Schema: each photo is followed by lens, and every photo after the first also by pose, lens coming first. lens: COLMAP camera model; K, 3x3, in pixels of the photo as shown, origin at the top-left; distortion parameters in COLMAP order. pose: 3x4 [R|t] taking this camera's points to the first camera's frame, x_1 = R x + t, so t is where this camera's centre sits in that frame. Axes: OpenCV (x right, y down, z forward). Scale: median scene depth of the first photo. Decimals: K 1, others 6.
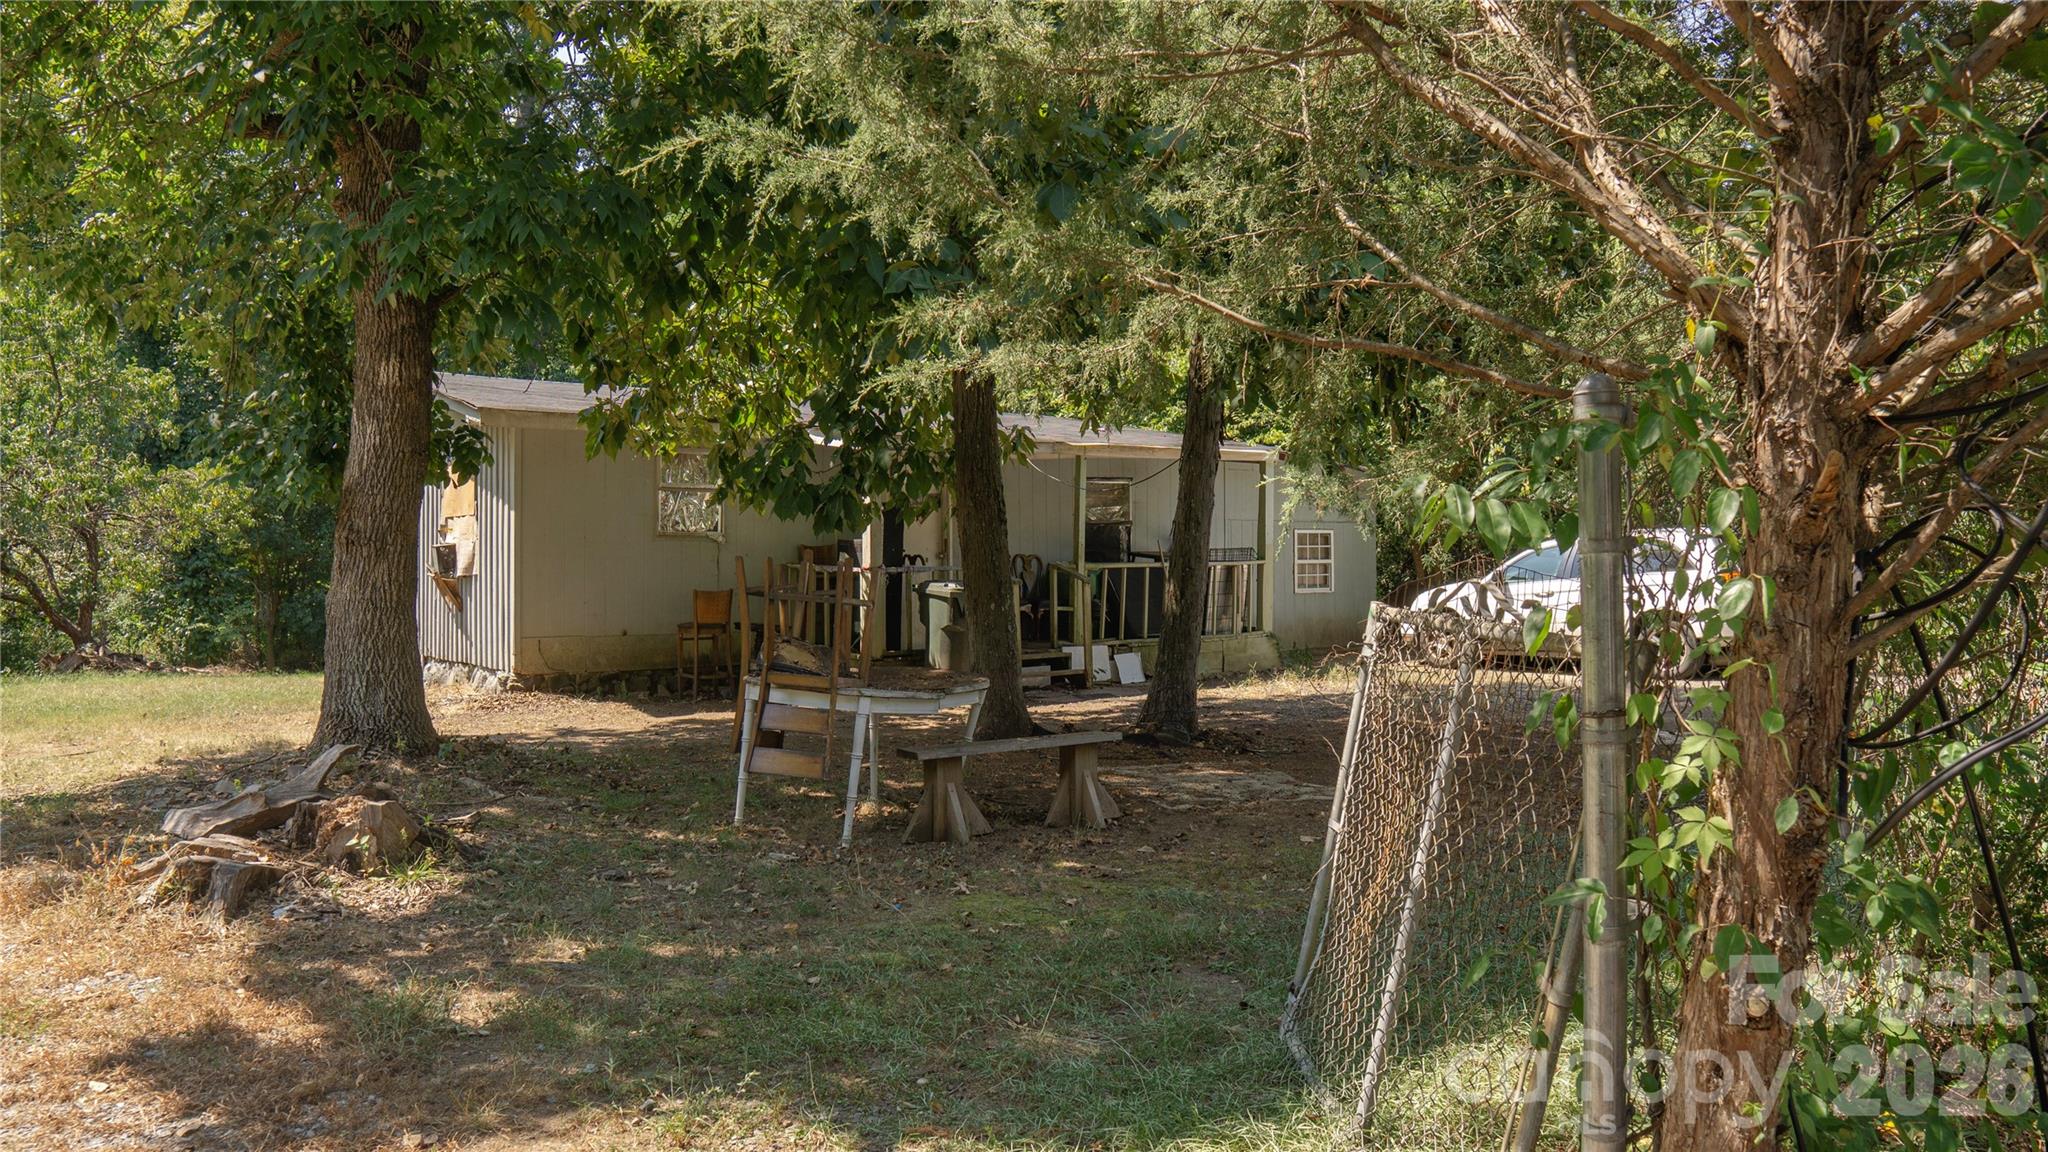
lens RADIAL K [[1451.1, 0, 1030.3], [0, 1451.1, 578.5], [0, 0, 1]] dist [-0.083904, 0.048104]
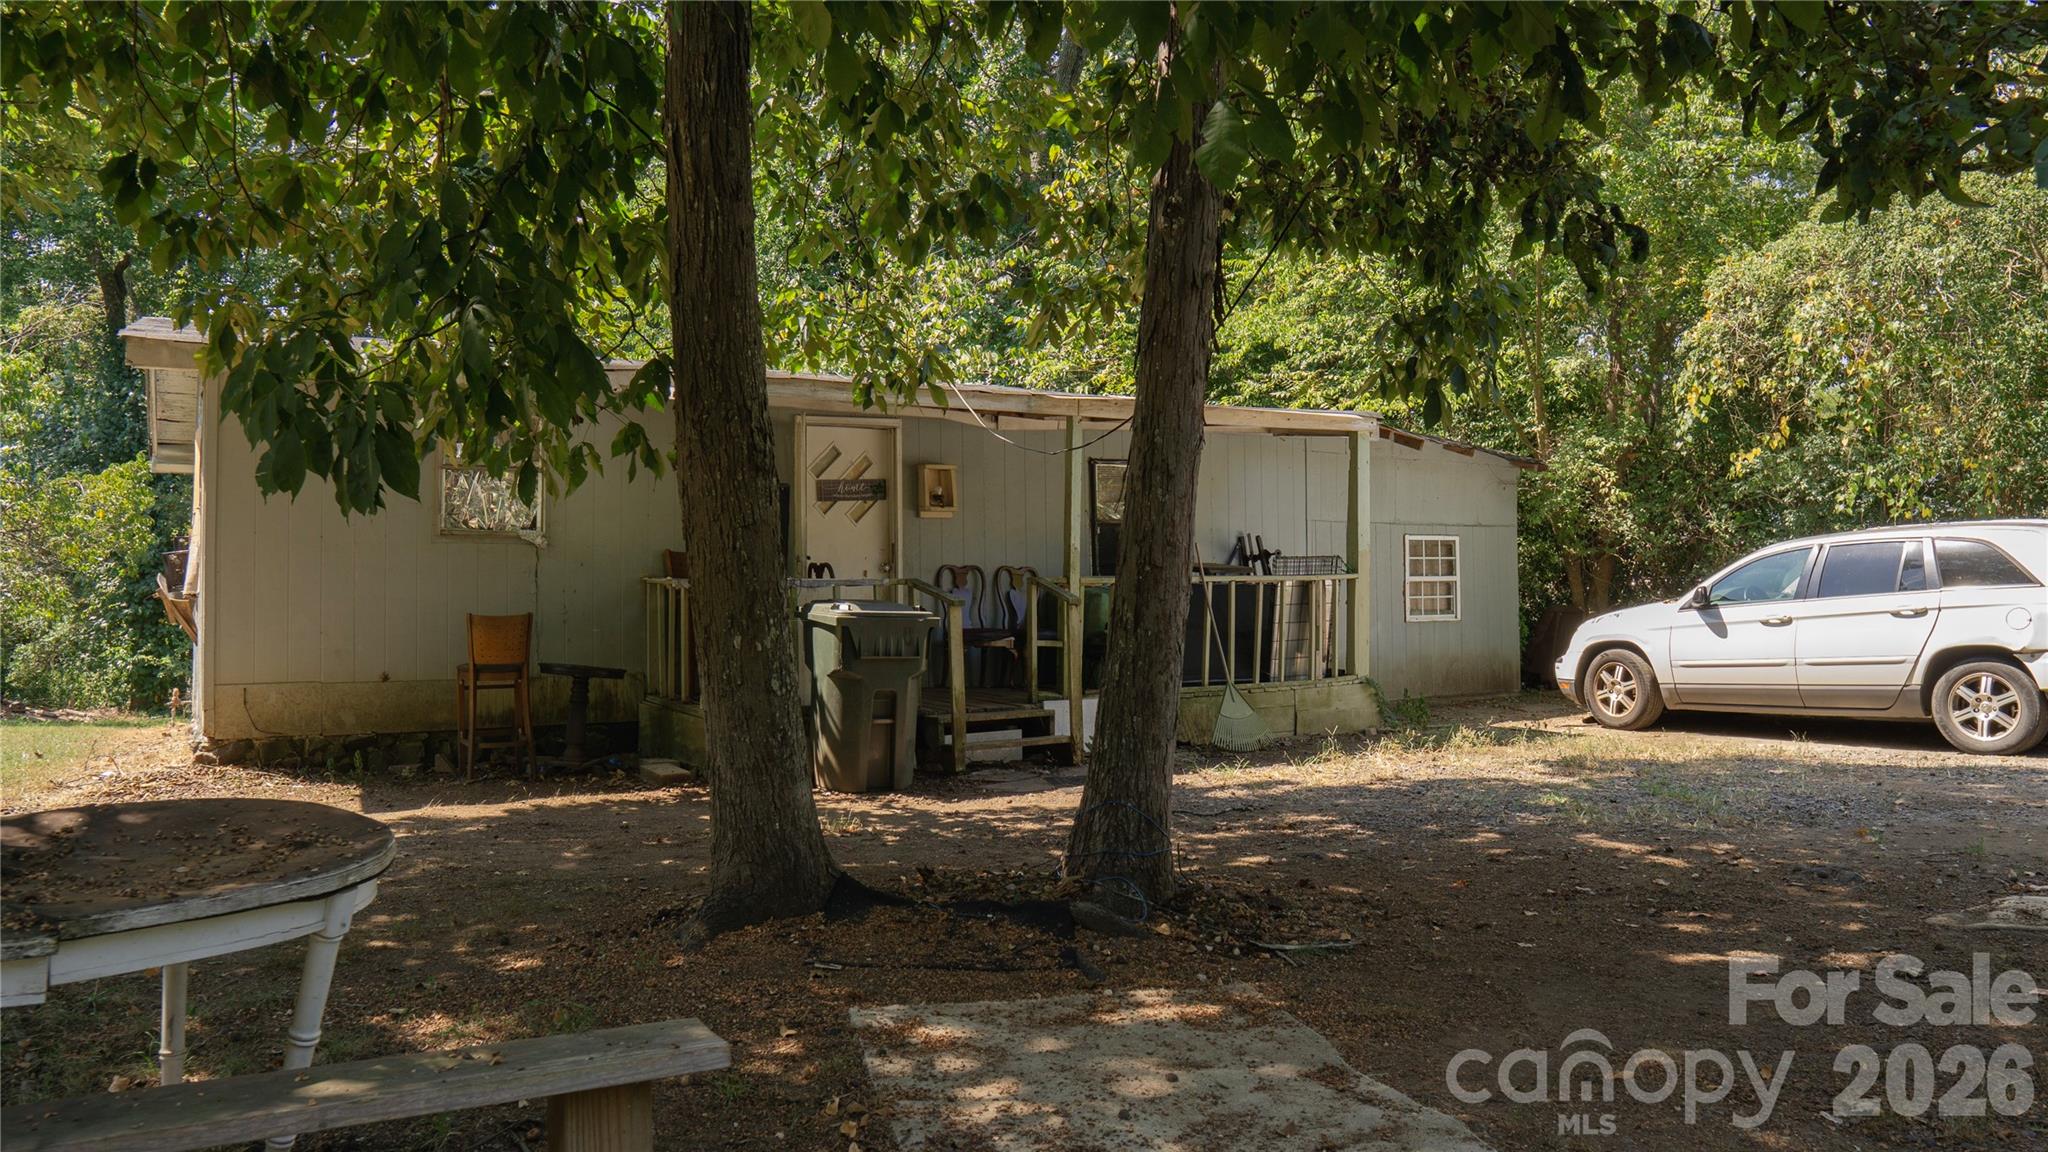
lens RADIAL K [[1451.1, 0, 1032.3], [0, 1451.1, 565.9], [0, 0, 1]] dist [-0.083904, 0.048104]
pose [[0.996274, -0.002802, -0.086198, 0.078296], [0.000169, 0.999534, -0.030535, 0.005679], [0.086243, 0.030406, 0.995810, 0.348111]]
